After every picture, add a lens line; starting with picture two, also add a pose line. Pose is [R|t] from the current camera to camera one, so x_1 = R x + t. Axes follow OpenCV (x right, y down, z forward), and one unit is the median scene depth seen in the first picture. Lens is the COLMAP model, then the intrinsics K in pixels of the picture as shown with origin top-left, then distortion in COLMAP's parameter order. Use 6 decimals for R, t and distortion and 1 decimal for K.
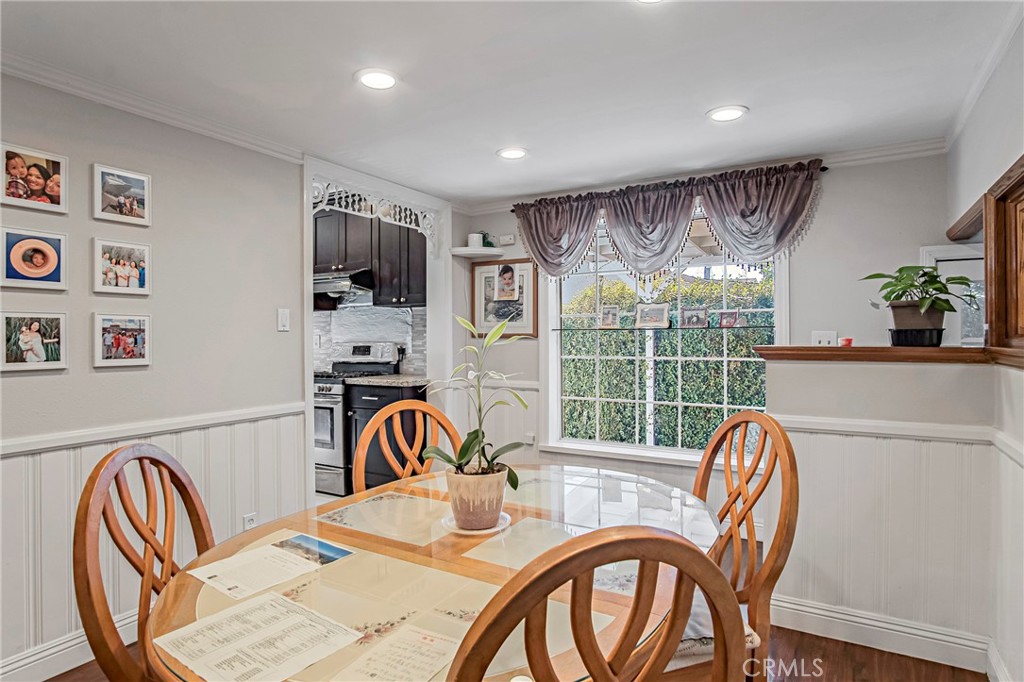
lens RADIAL K [[568.1, 0, 510.0], [0, 568.1, 327.3], [0, 0, 1]] dist [-0.036422, 0.001663]
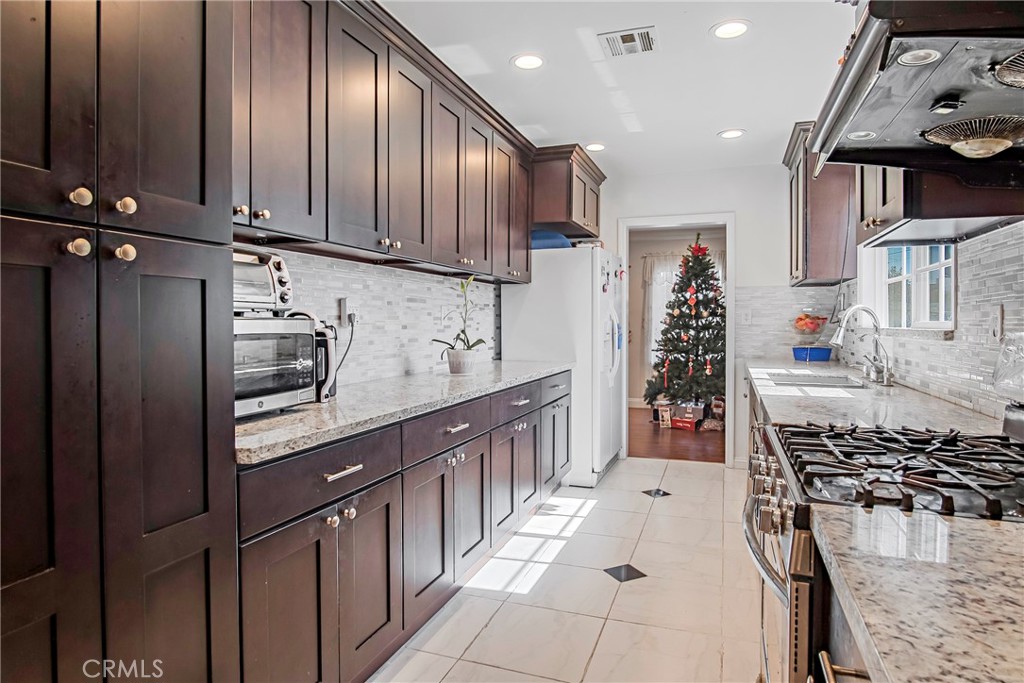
lens RADIAL K [[568.1, 0, 510.0], [0, 568.1, 327.8], [0, 0, 1]] dist [-0.036422, 0.001663]
pose [[0.182277, 0.018645, -0.983070, -0.100344], [0.008756, 0.999750, 0.020585, 0.019752], [0.983208, -0.012360, 0.182069, 0.753713]]
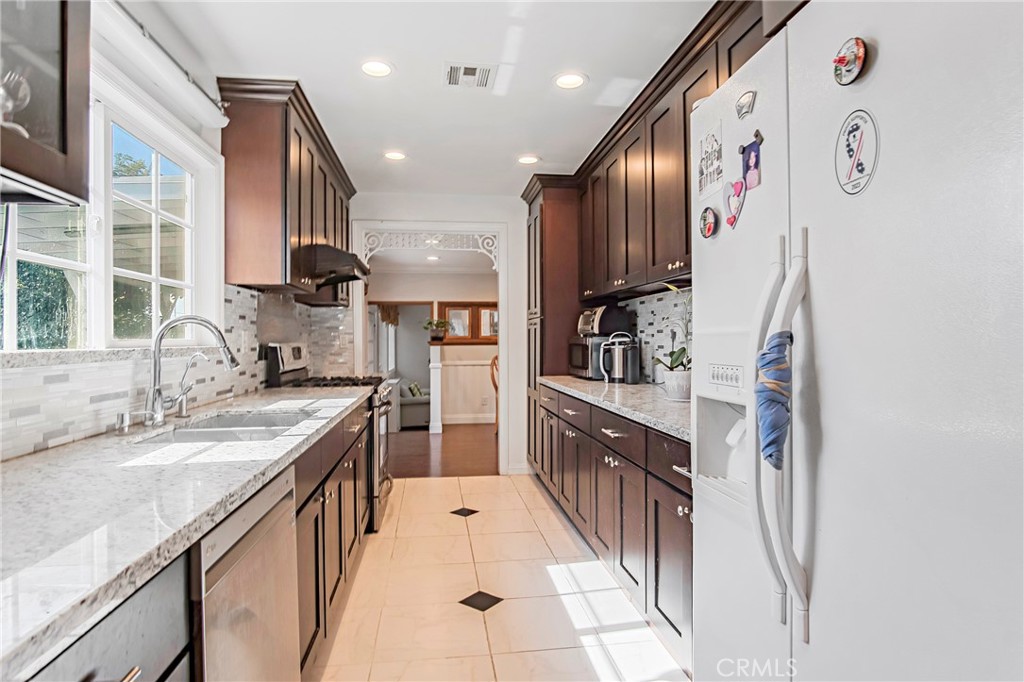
lens RADIAL K [[583.3, 0, 512.0], [0, 583.3, 341.0], [0, 0, 1]] dist [-0.041759, 0.000559]
pose [[-0.630061, 0.006766, 0.776516, -1.091830], [0.002455, 0.999974, -0.006721, 0.031548], [-0.776542, -0.002328, -0.630062, 1.301081]]
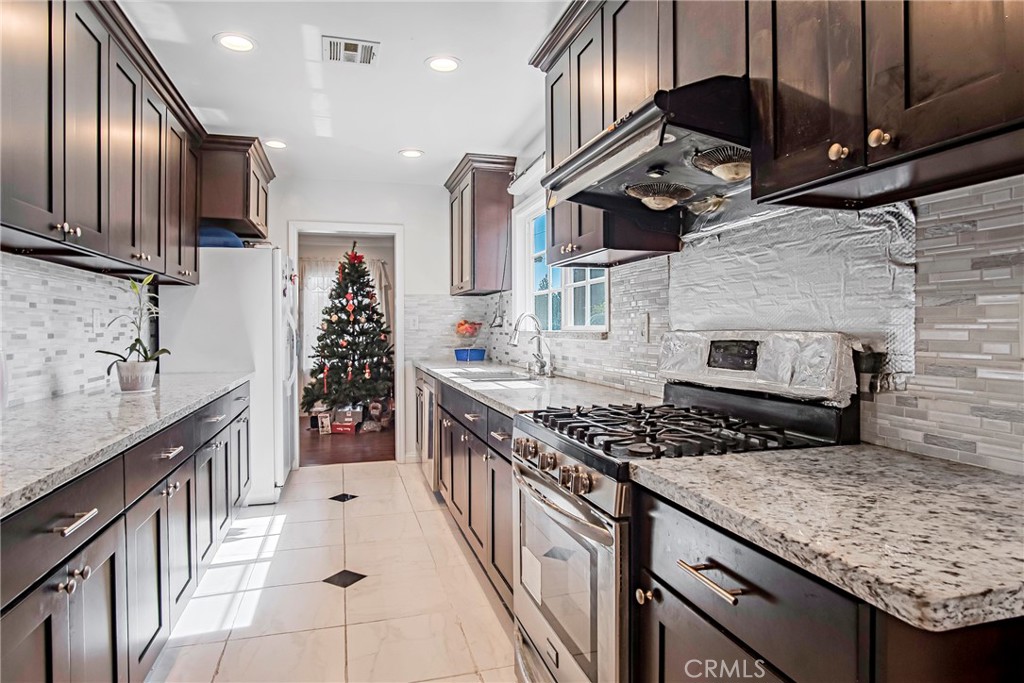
lens RADIAL K [[572.9, 0, 489.5], [0, 572.9, 330.3], [0, 0, 1]] dist [-0.036826, 0.002045]
pose [[0.713612, 0.008460, -0.700490, -0.129778], [0.007051, 0.999790, 0.019259, 0.019406], [0.700506, -0.018683, 0.713402, 0.667182]]
